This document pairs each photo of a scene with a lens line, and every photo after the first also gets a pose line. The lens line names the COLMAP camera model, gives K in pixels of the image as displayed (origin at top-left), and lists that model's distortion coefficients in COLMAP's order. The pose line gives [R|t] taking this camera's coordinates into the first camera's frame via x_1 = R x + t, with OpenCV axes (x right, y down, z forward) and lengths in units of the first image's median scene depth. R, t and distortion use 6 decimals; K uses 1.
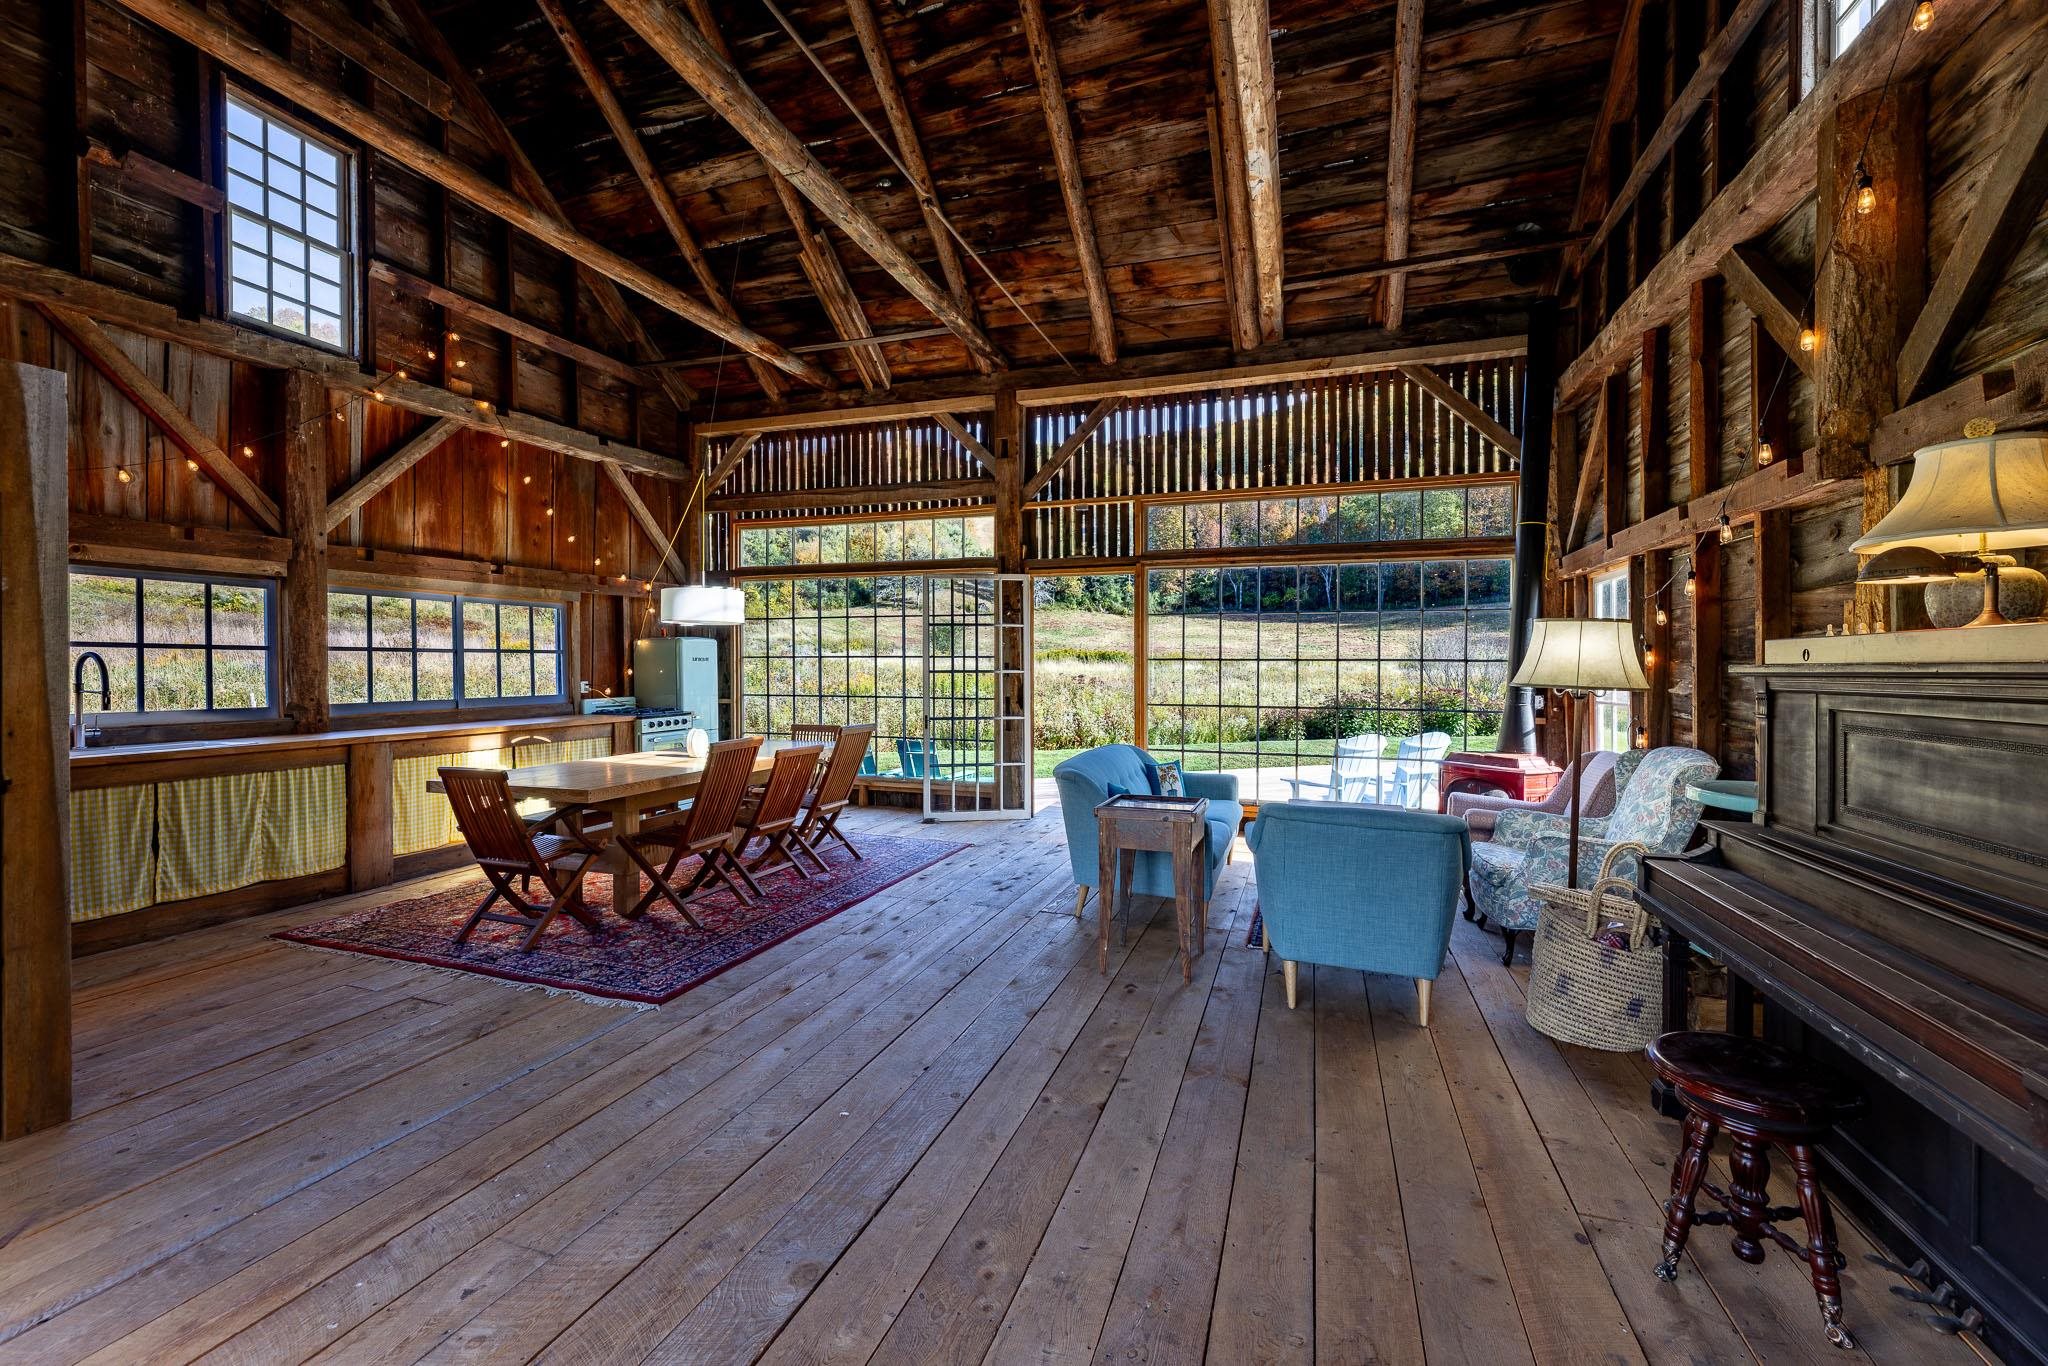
lens RADIAL K [[834.8, 0, 1018.6], [0, 834.8, 673.6], [0, 0, 1]] dist [0.000290, -0.000057]
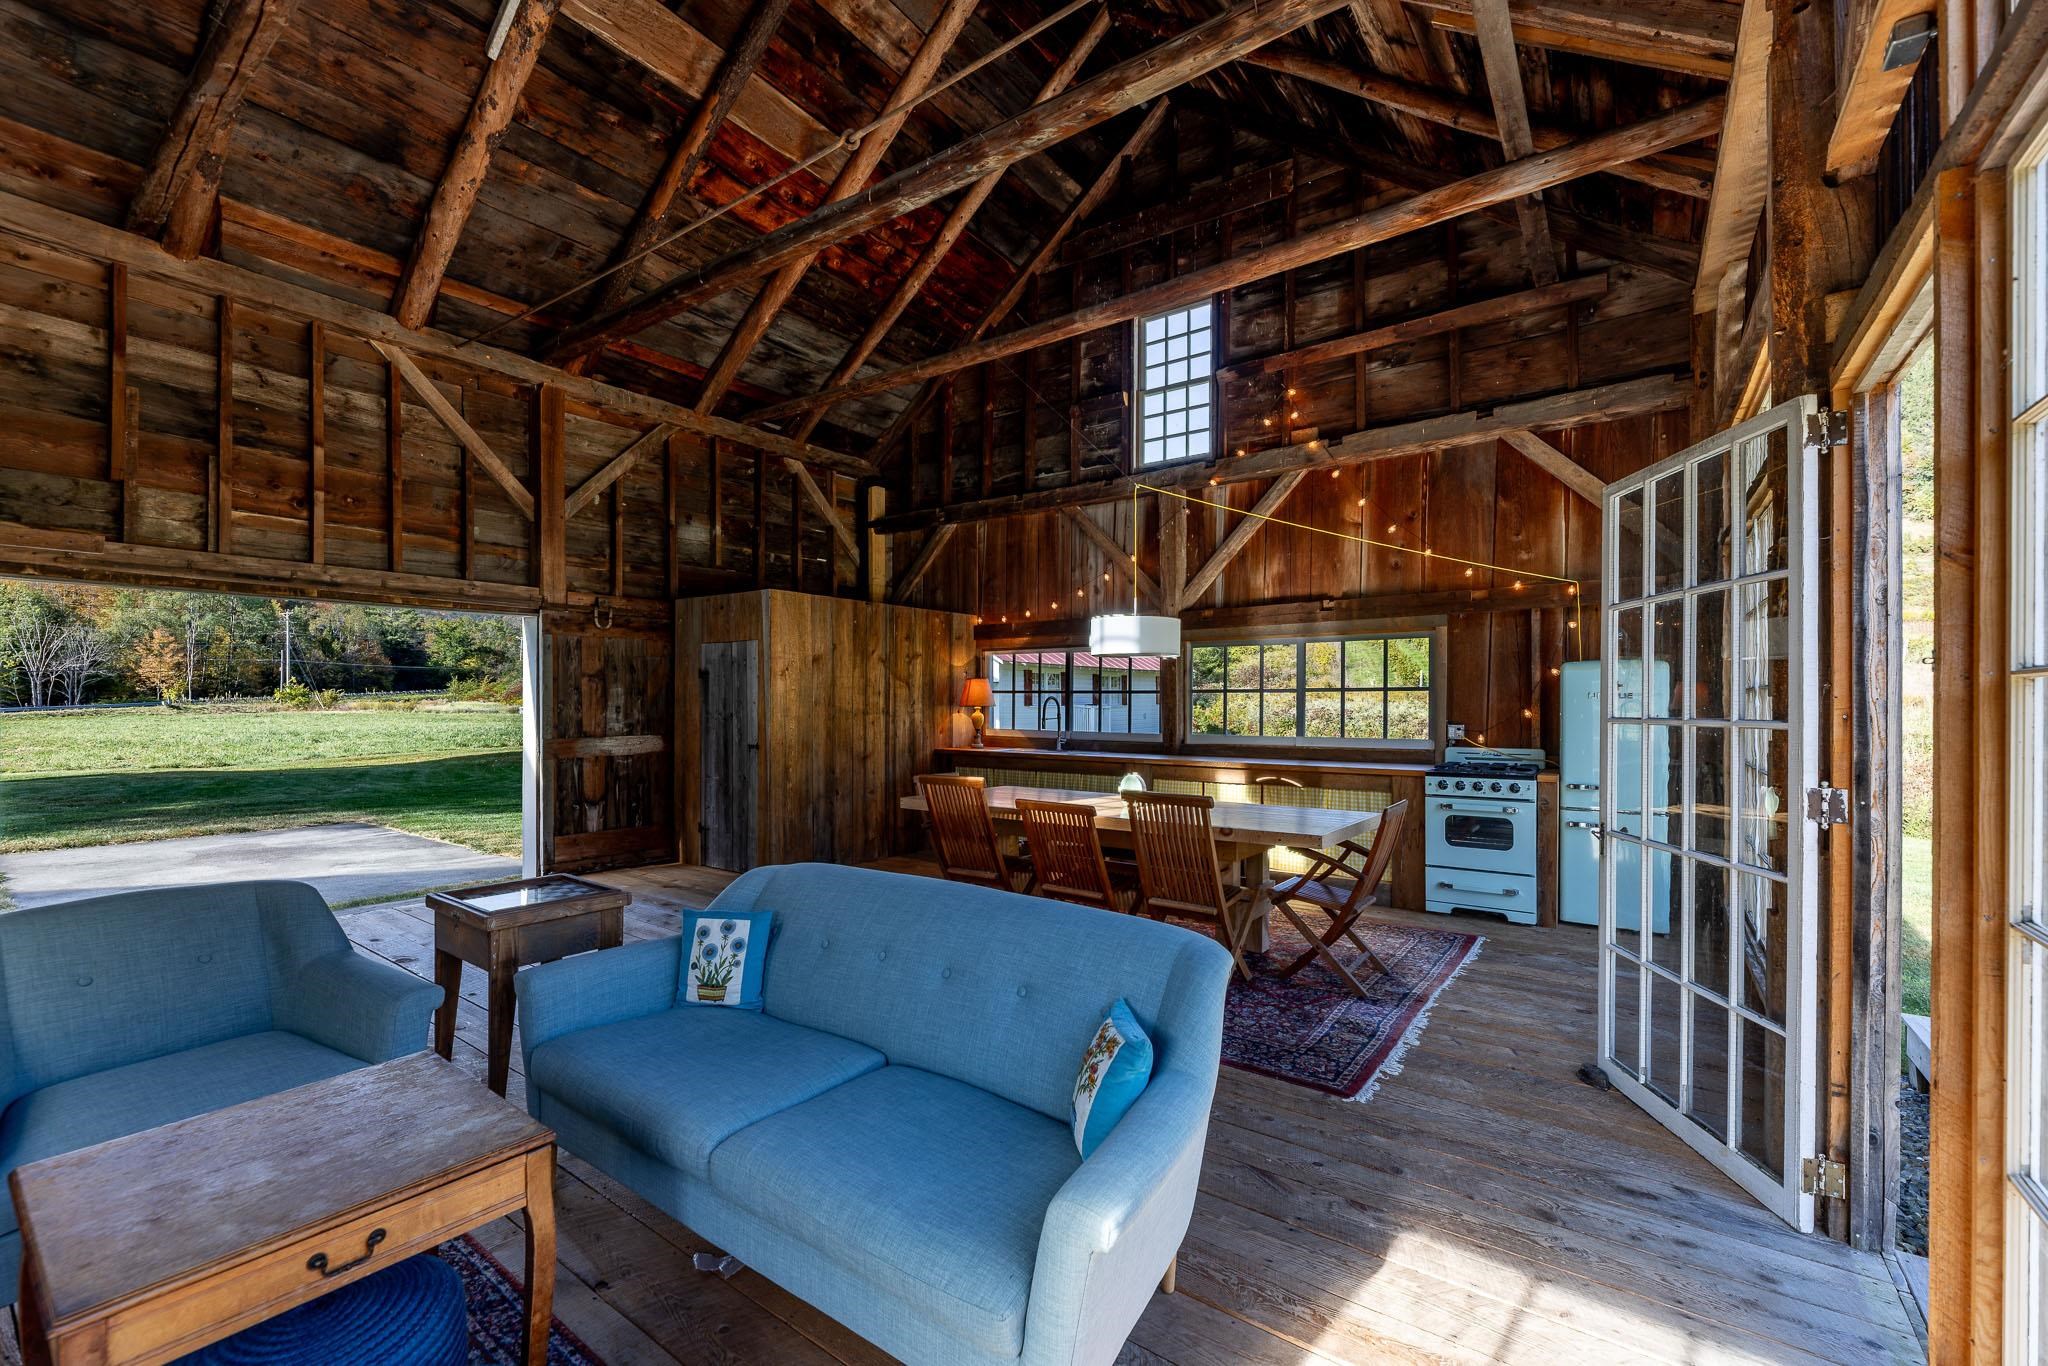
lens RADIAL K [[834.8, 0, 1023.9], [0, 834.8, 701.0], [0, 0, 1]] dist [0.000290, -0.000057]
pose [[-0.283012, -0.001274, -0.959116, 0.453949], [-0.012437, 0.999920, 0.002342, -0.013081], [0.959036, 0.012591, -0.283005, 1.034755]]
